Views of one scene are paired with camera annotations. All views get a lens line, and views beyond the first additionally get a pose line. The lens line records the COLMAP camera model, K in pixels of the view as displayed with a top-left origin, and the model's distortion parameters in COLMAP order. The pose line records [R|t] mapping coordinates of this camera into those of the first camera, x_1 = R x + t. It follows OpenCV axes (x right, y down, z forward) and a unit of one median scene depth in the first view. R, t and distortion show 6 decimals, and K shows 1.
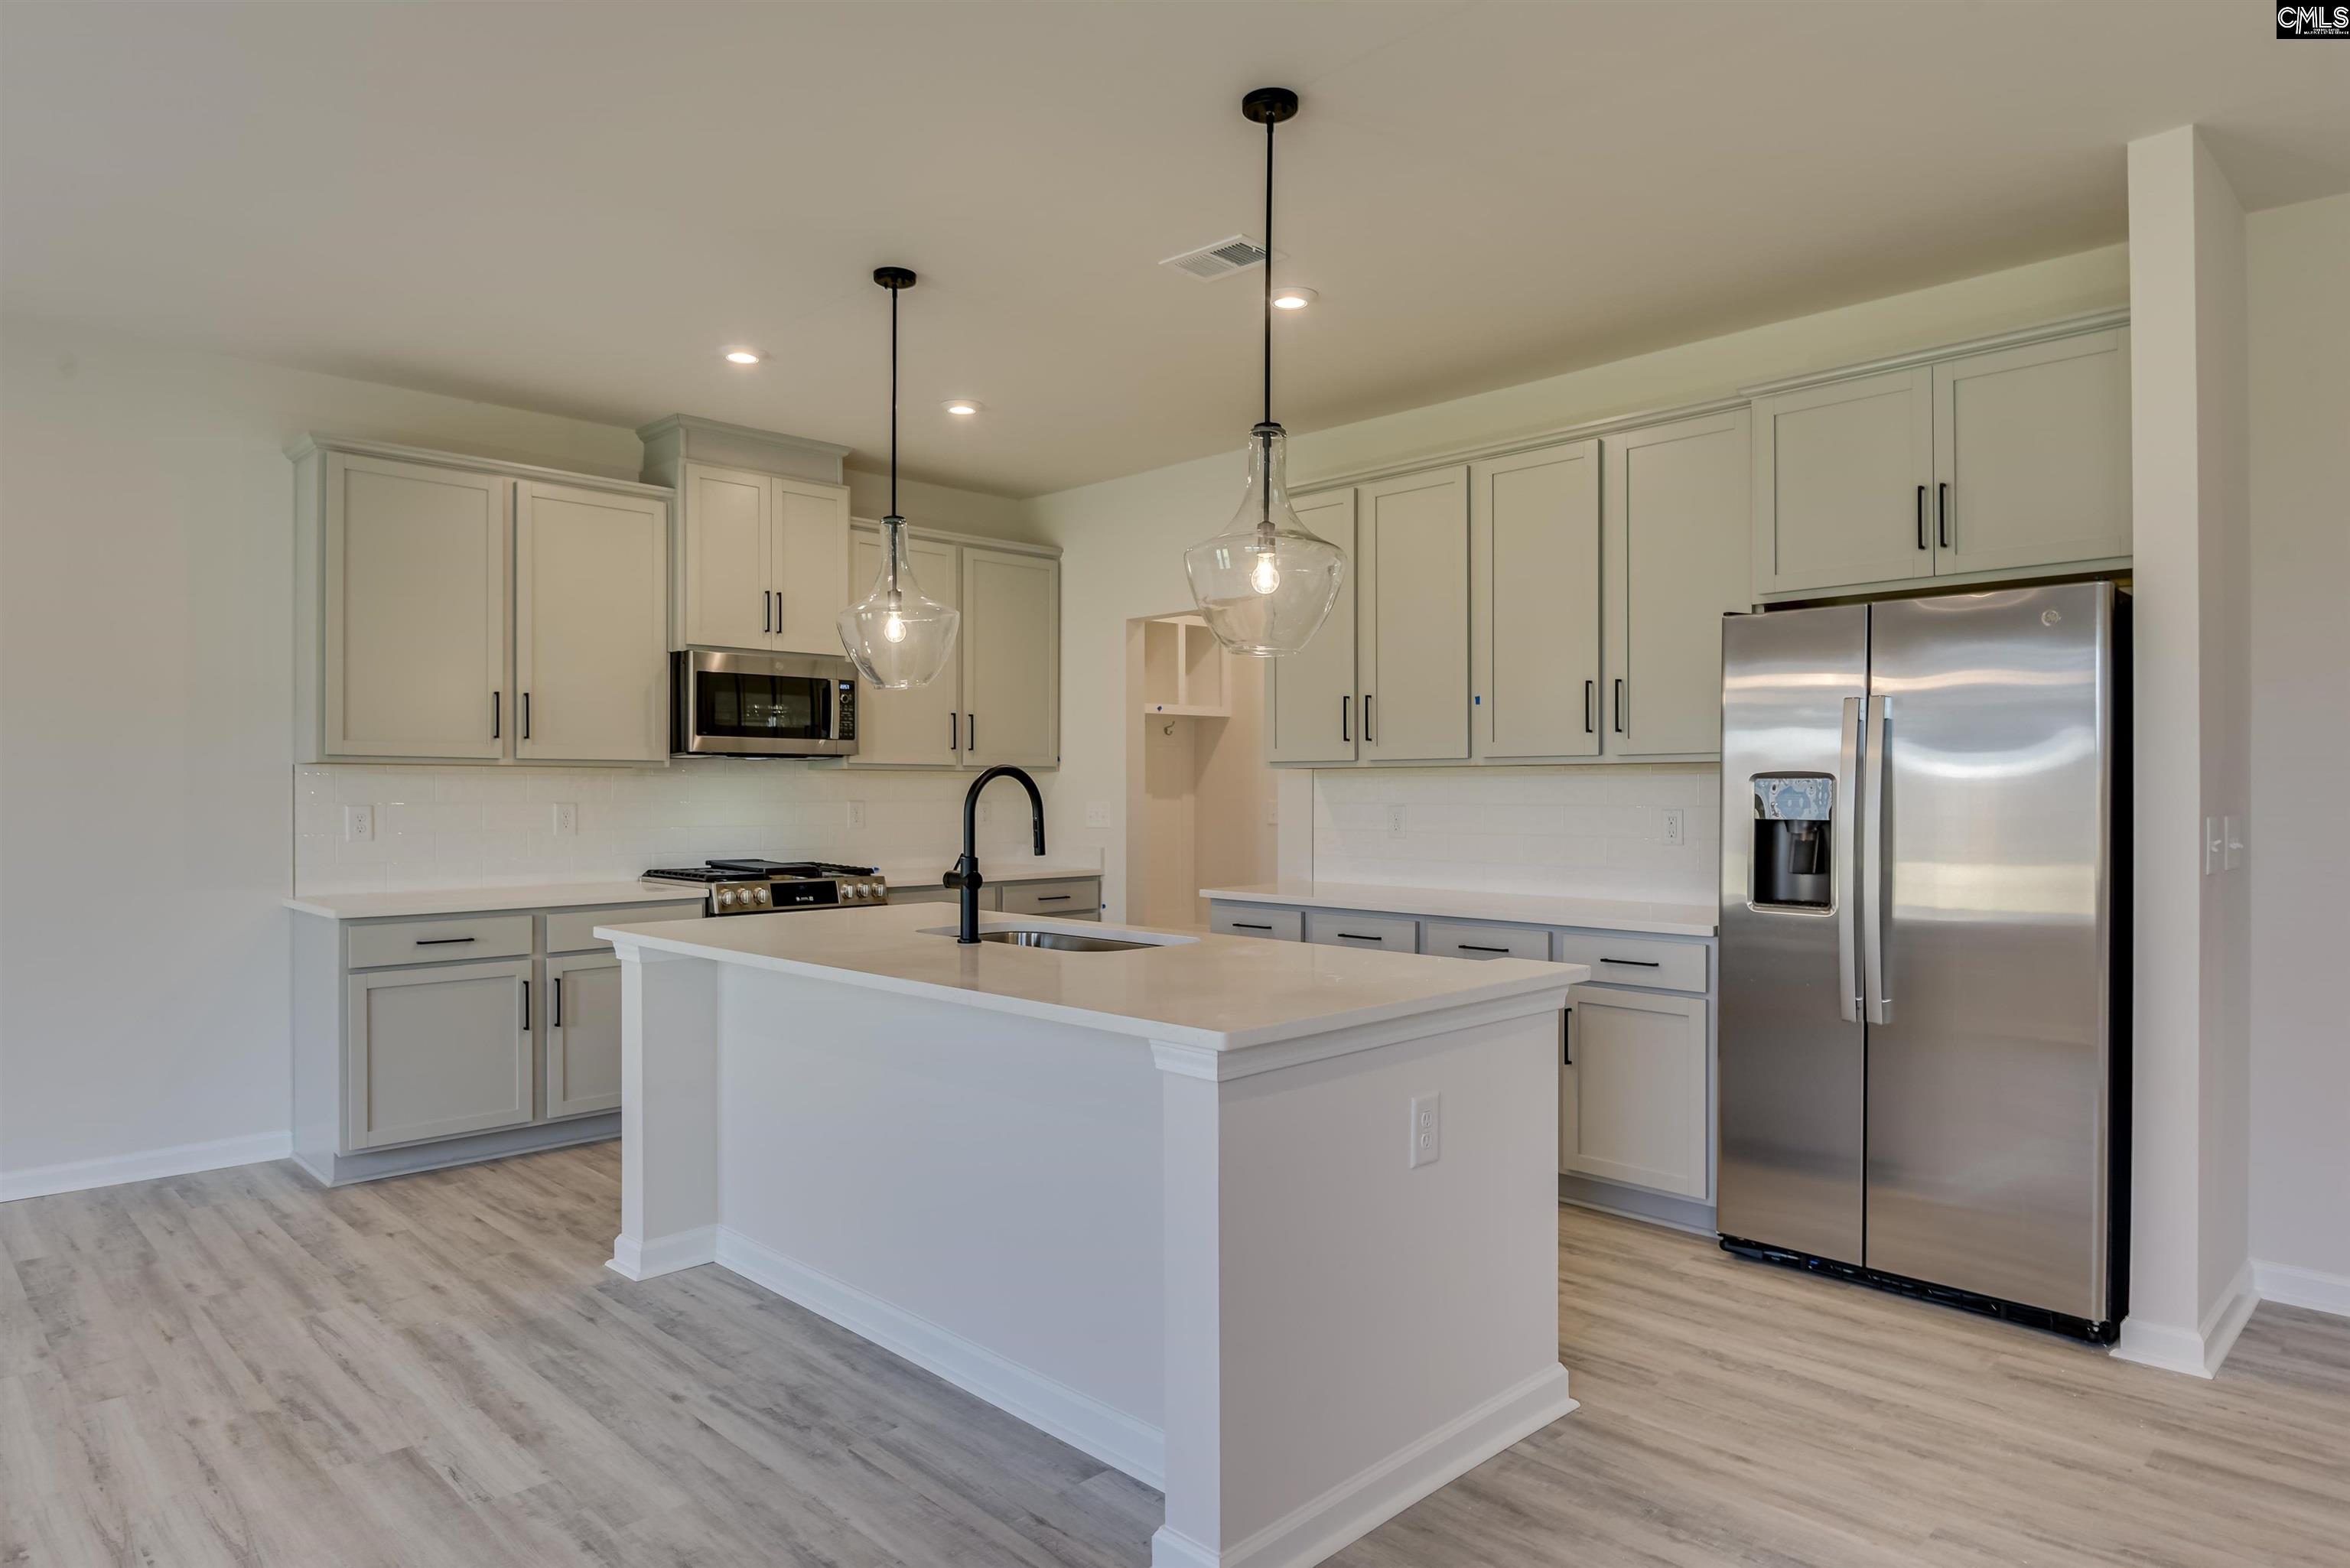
lens RADIAL K [[1423.8, 0, 1175.0], [0, 1423.8, 784.0], [0, 0, 1]] dist [-0.007021, -0.002452]
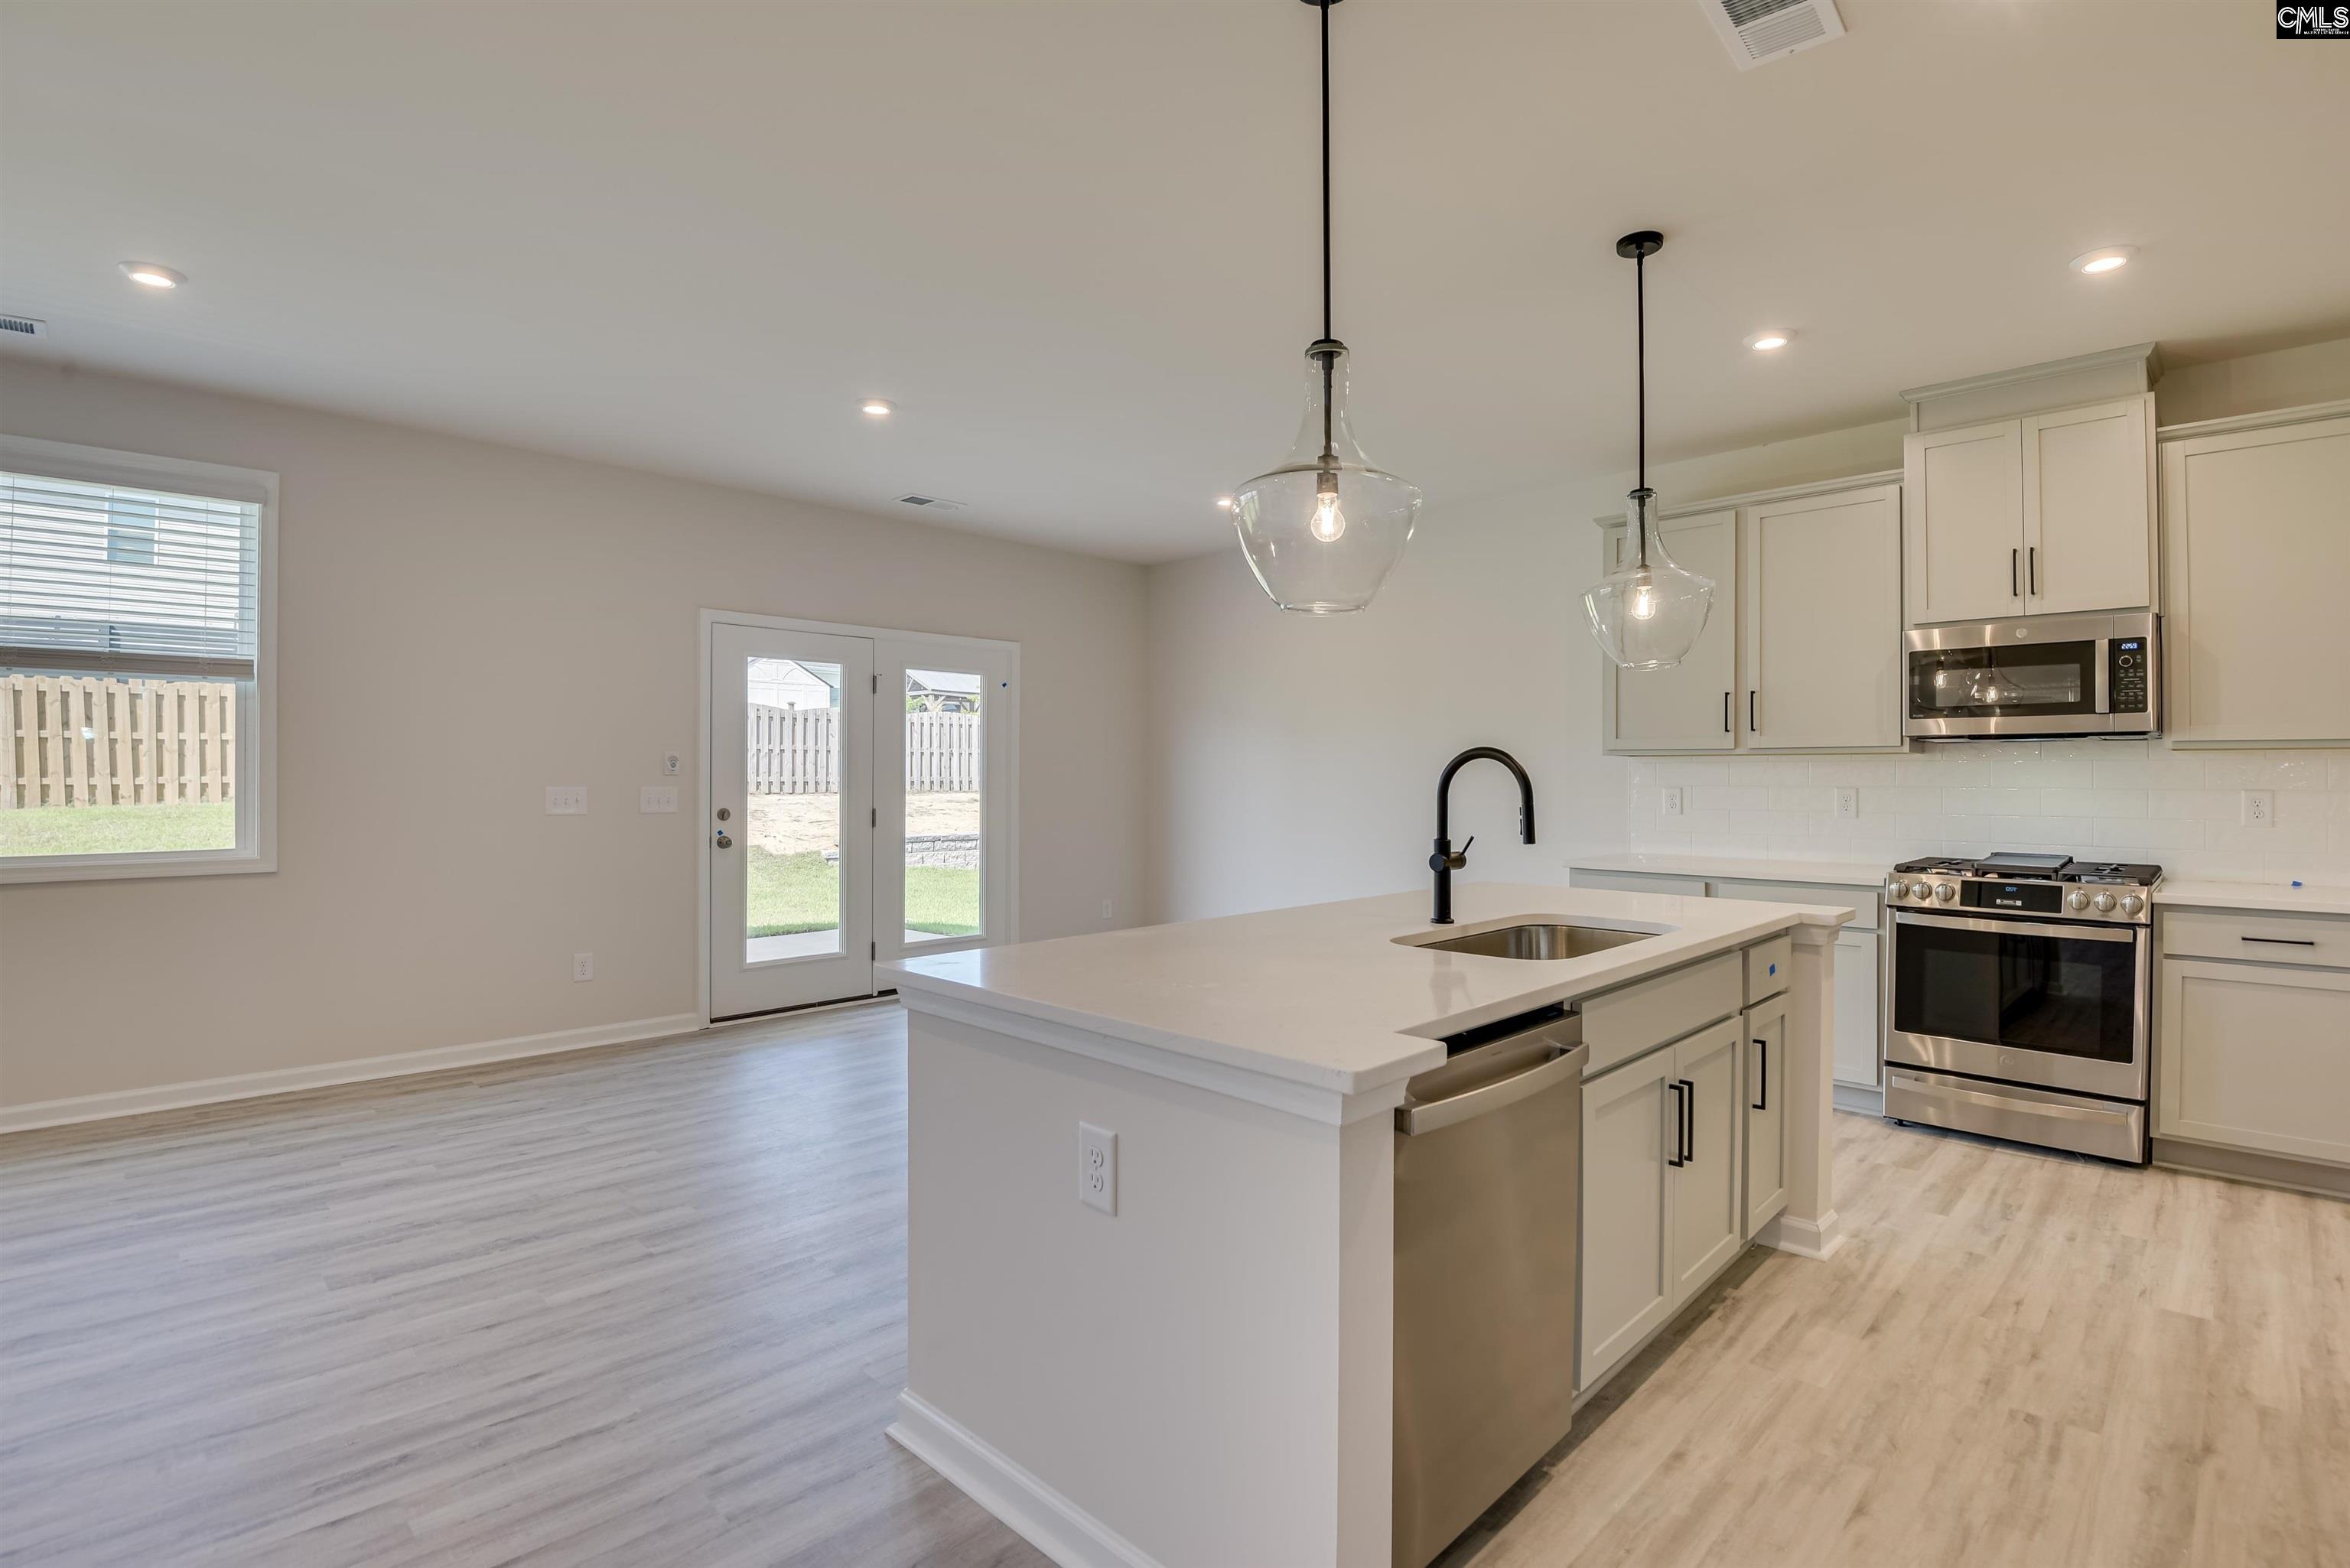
lens RADIAL K [[1102.1, 0, 1180.3], [0, 1102.1, 758.8], [0, 0, 1]] dist [-0.002332, -0.000360]
pose [[0.004686, -0.015683, -0.999866, 0.543500], [-0.000845, 0.999877, -0.015687, 0.006206], [0.999989, 0.000918, 0.004672, 0.680284]]
